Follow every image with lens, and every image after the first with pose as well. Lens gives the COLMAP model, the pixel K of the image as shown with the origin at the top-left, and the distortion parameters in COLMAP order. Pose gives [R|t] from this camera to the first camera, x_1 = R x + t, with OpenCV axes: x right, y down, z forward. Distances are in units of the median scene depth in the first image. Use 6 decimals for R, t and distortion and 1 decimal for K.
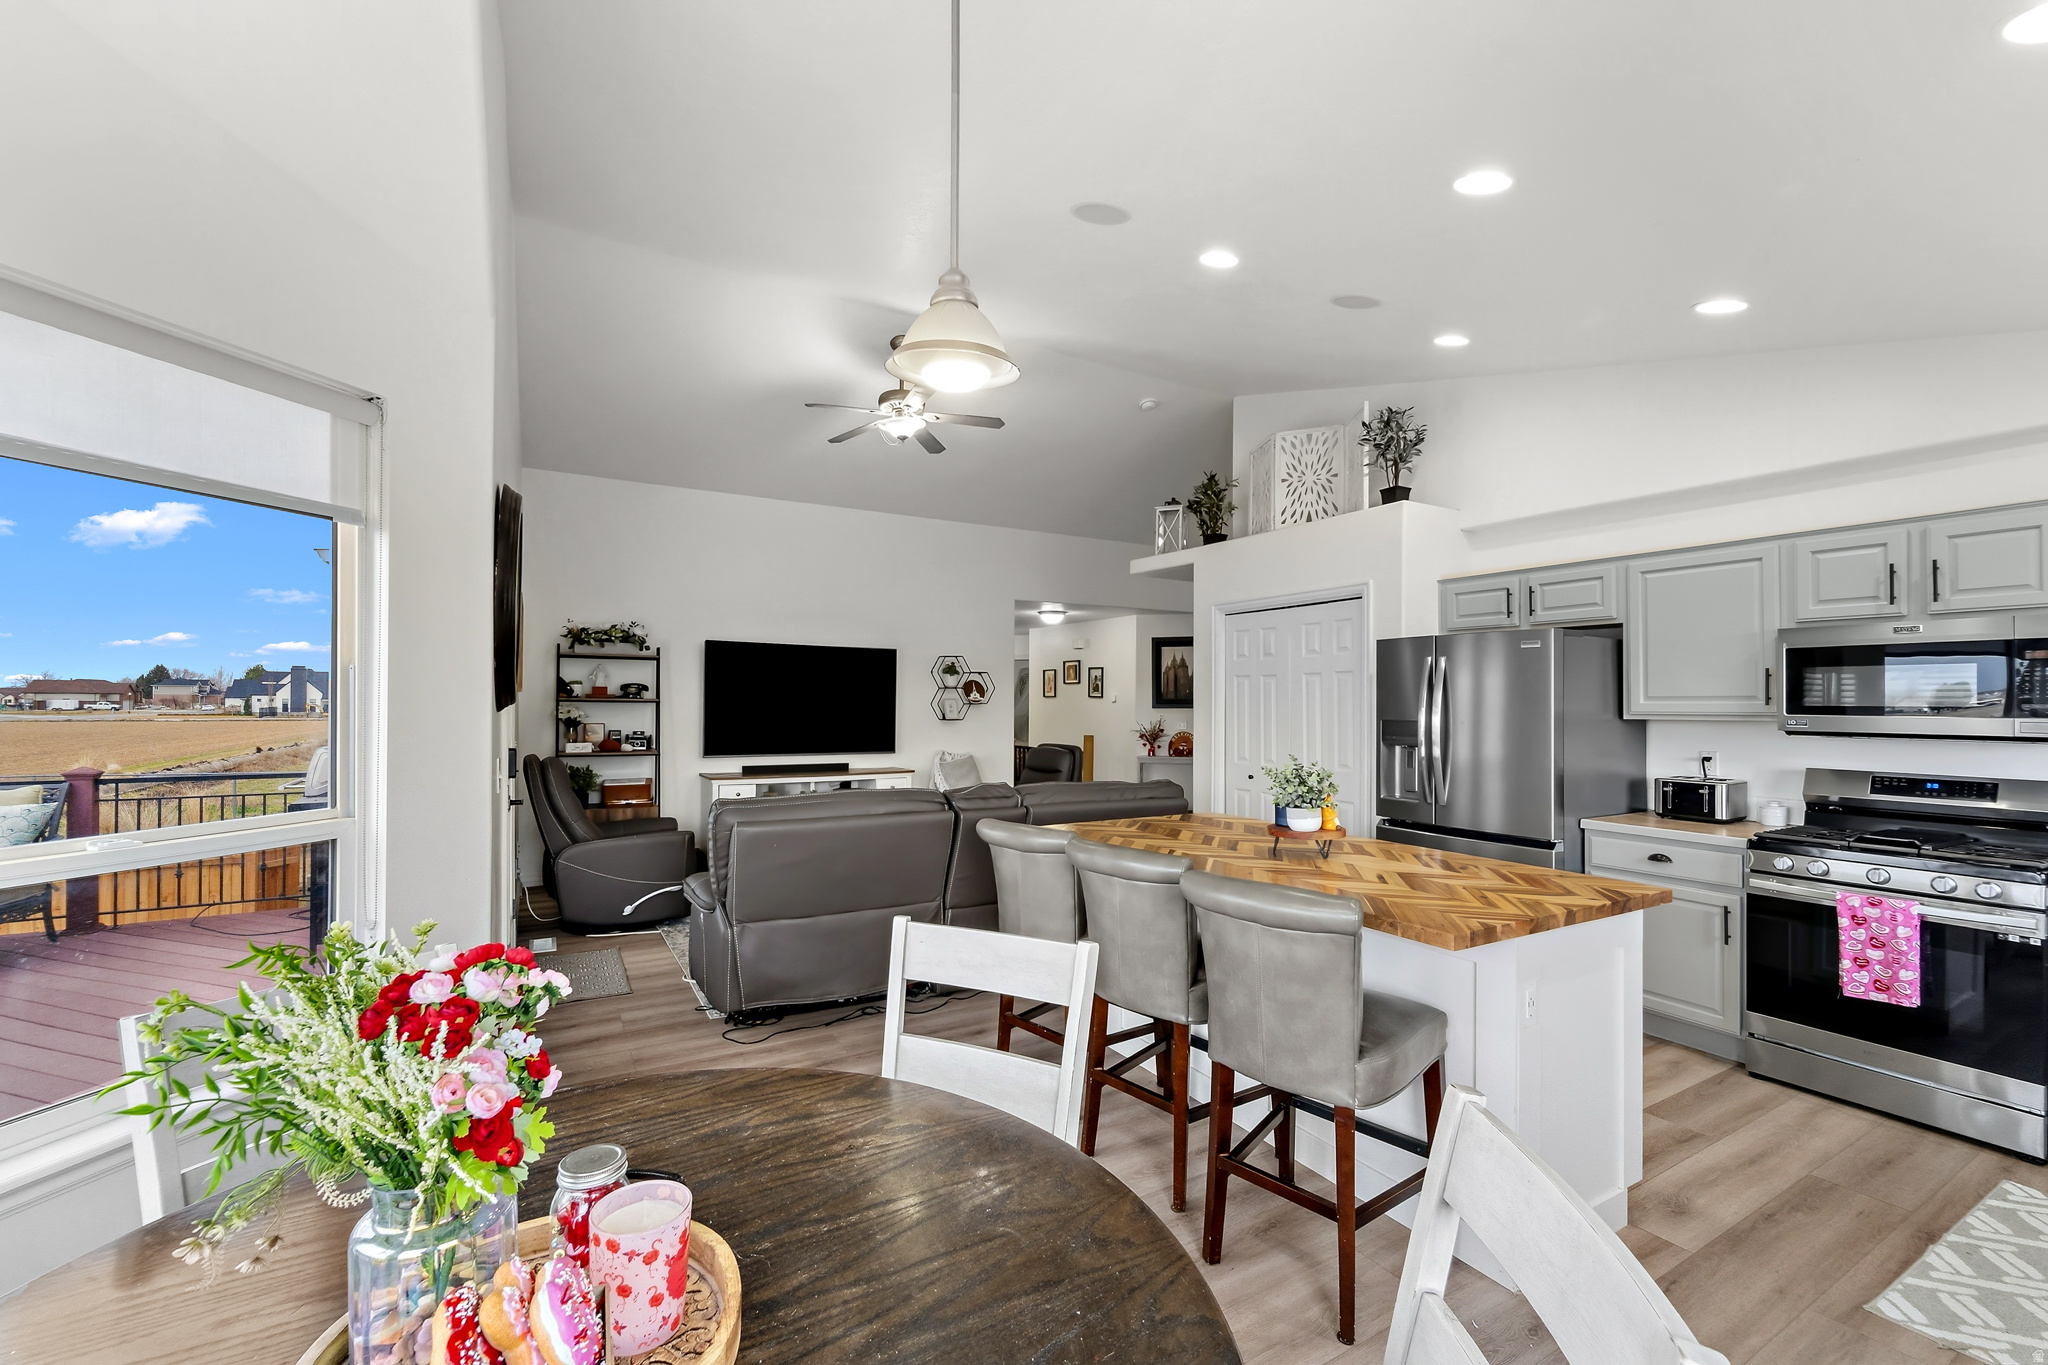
lens RADIAL K [[852.4, 0, 1015.8], [0, 852.4, 698.1], [0, 0, 1]] dist [-0.000085, -0.000458]
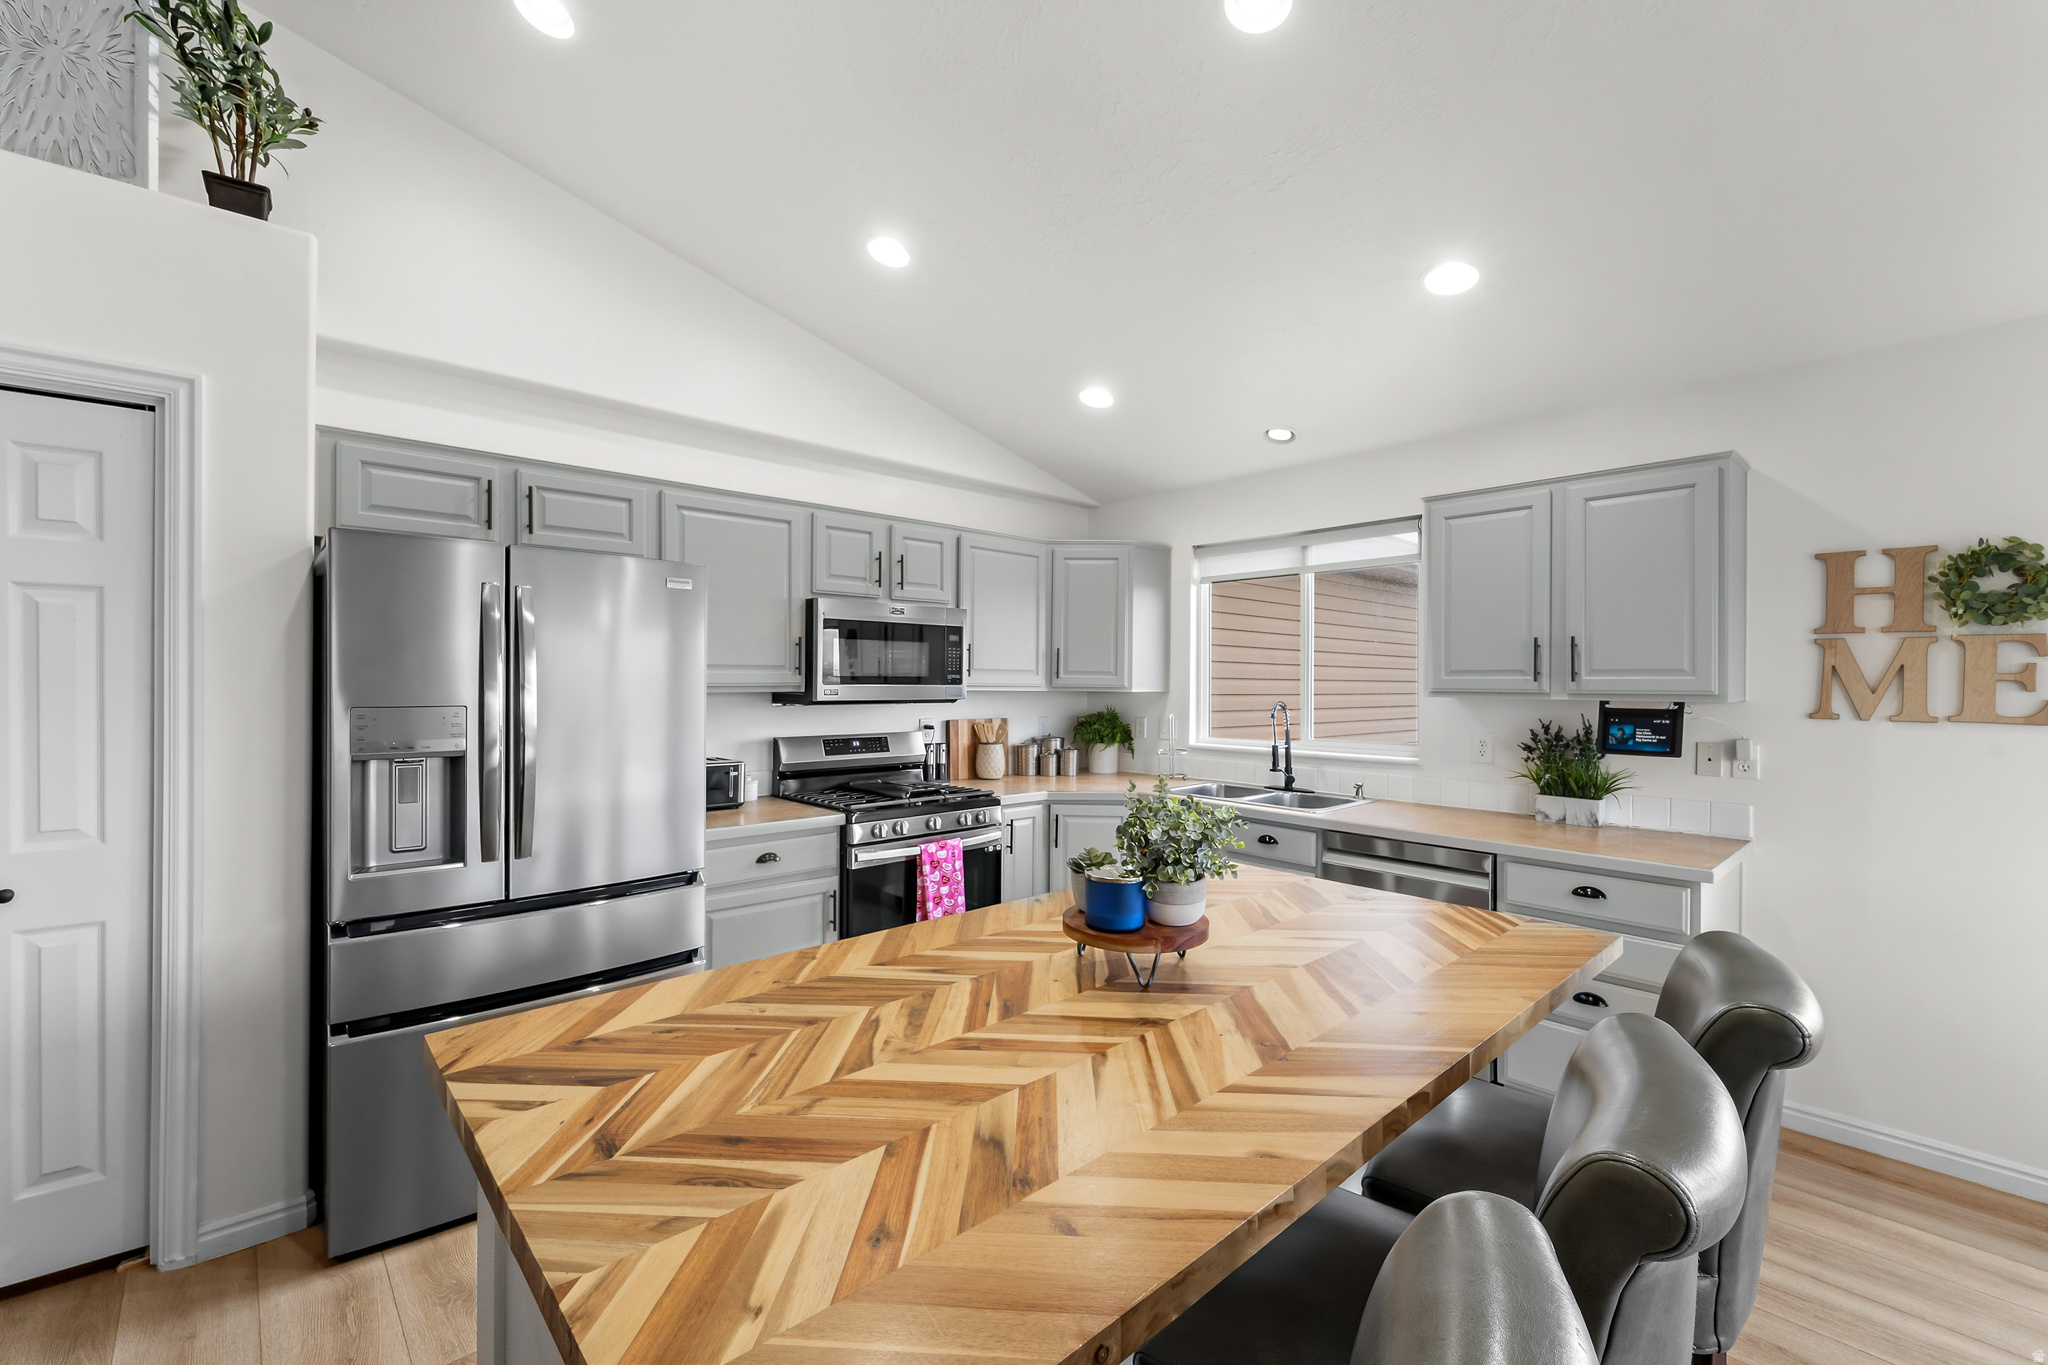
lens RADIAL K [[848.7, 0, 1017.2], [0, 848.7, 682.3], [0, 0, 1]] dist [0.000817, -0.000271]
pose [[-0.217773, -0.009772, 0.975950, -0.064878], [-0.011812, 0.999903, 0.007376, 0.003476], [-0.975928, -0.009922, -0.217868, 0.527835]]
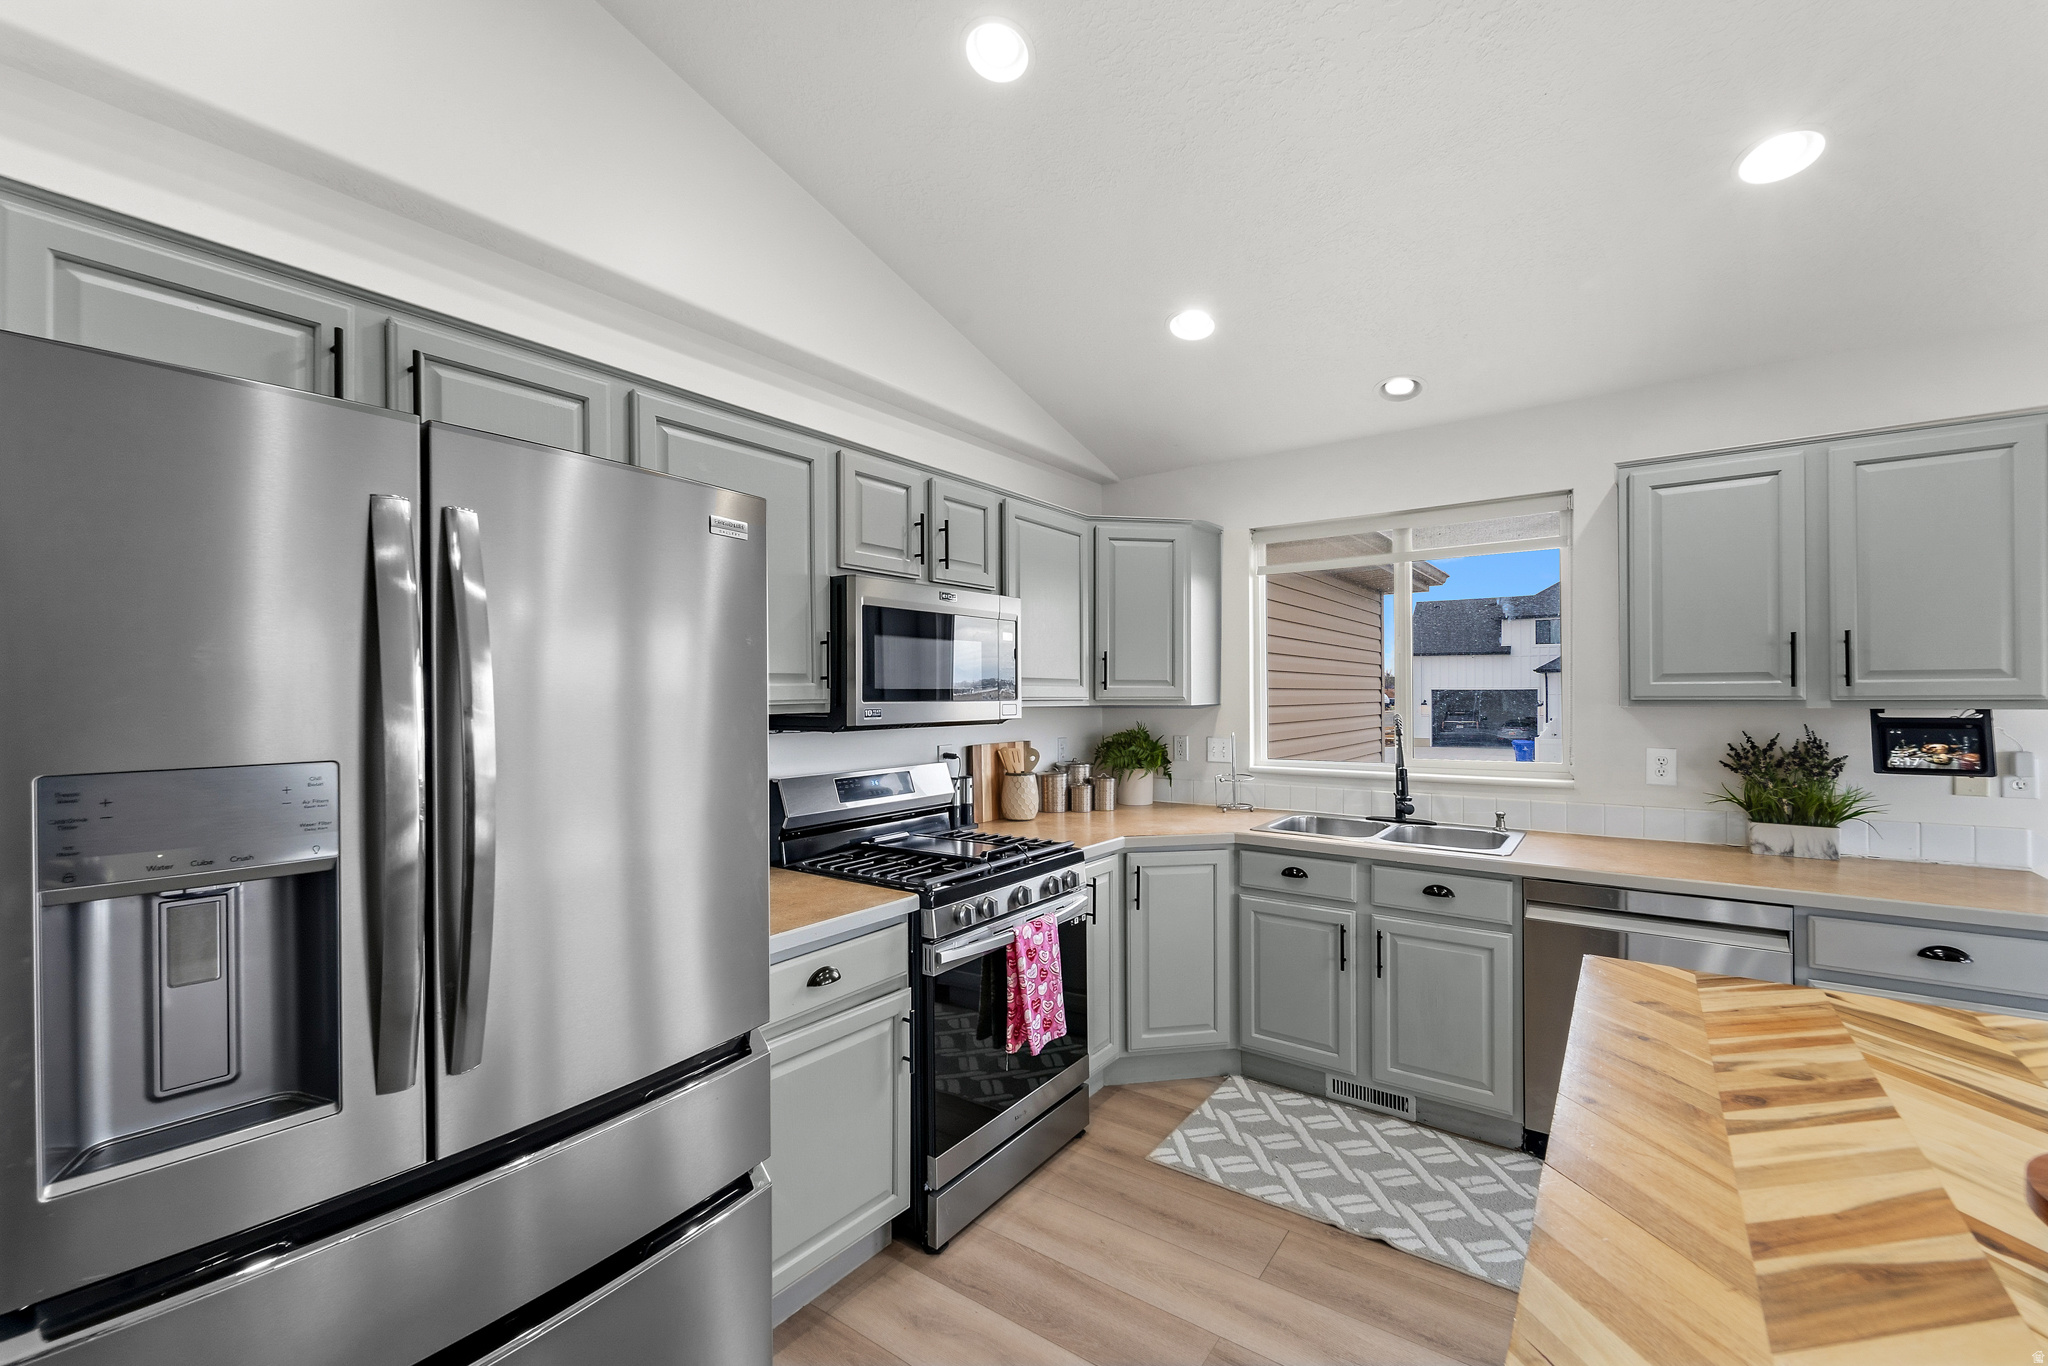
lens RADIAL K [[849.9, 0, 1018.2], [0, 849.9, 690.7], [0, 0, 1]] dist [0.007012, -0.005187]
pose [[-0.410682, -0.002314, 0.911776, 0.121672], [-0.001094, 0.999997, 0.002045, 0.004646], [-0.911778, -0.000158, -0.410684, 0.619731]]
